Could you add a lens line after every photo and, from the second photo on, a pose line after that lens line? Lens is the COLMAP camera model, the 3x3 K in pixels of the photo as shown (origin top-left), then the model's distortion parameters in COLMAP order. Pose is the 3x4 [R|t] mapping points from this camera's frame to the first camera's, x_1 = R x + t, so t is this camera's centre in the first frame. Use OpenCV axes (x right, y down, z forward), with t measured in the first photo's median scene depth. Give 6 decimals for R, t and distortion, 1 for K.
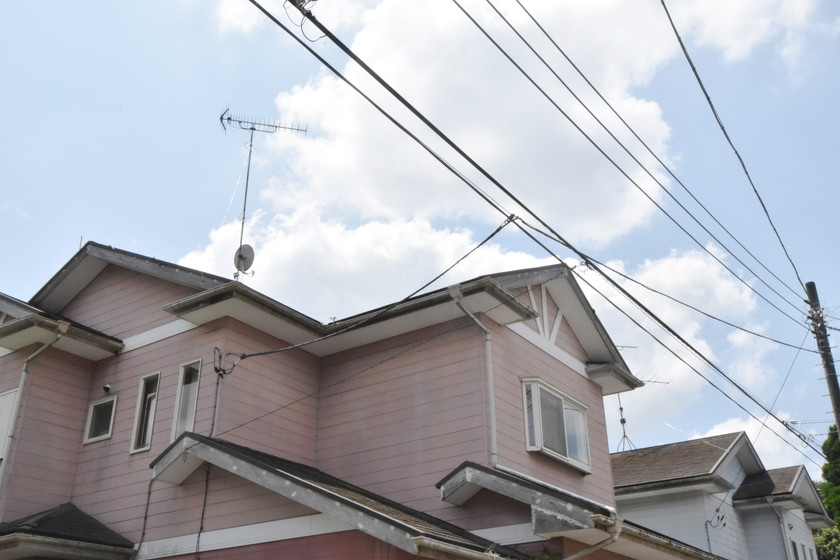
lens RADIAL K [[847.8, 0, 419.9], [0, 847.8, 279.7], [0, 0, 1]] dist [0.032582, 0.000000]
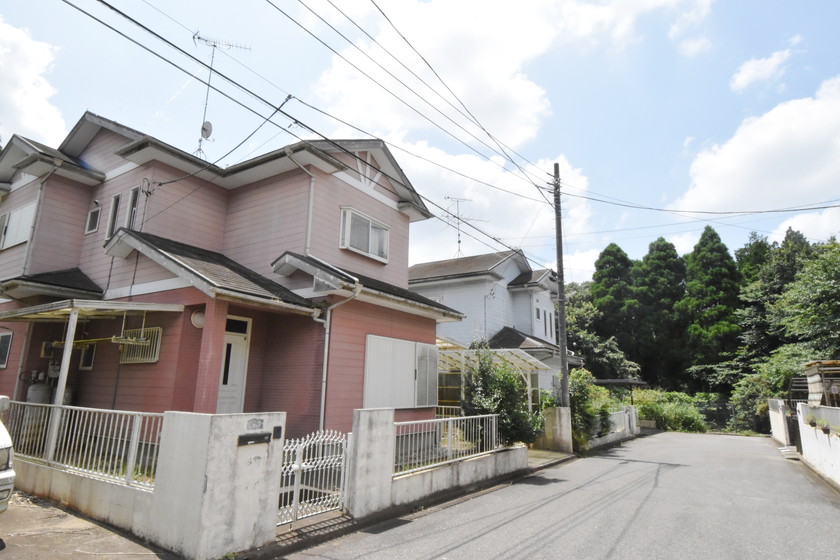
lens RADIAL K [[474.8, 0, 419.5], [0, 474.8, 280.8], [0, 0, 1]] dist [0.008490, 0.000021]
pose [[0.998814, 0.037205, 0.031397, 0.251451], [-0.043601, 0.970530, 0.237003, 0.028413], [-0.021654, -0.238091, 0.971001, 0.042358]]
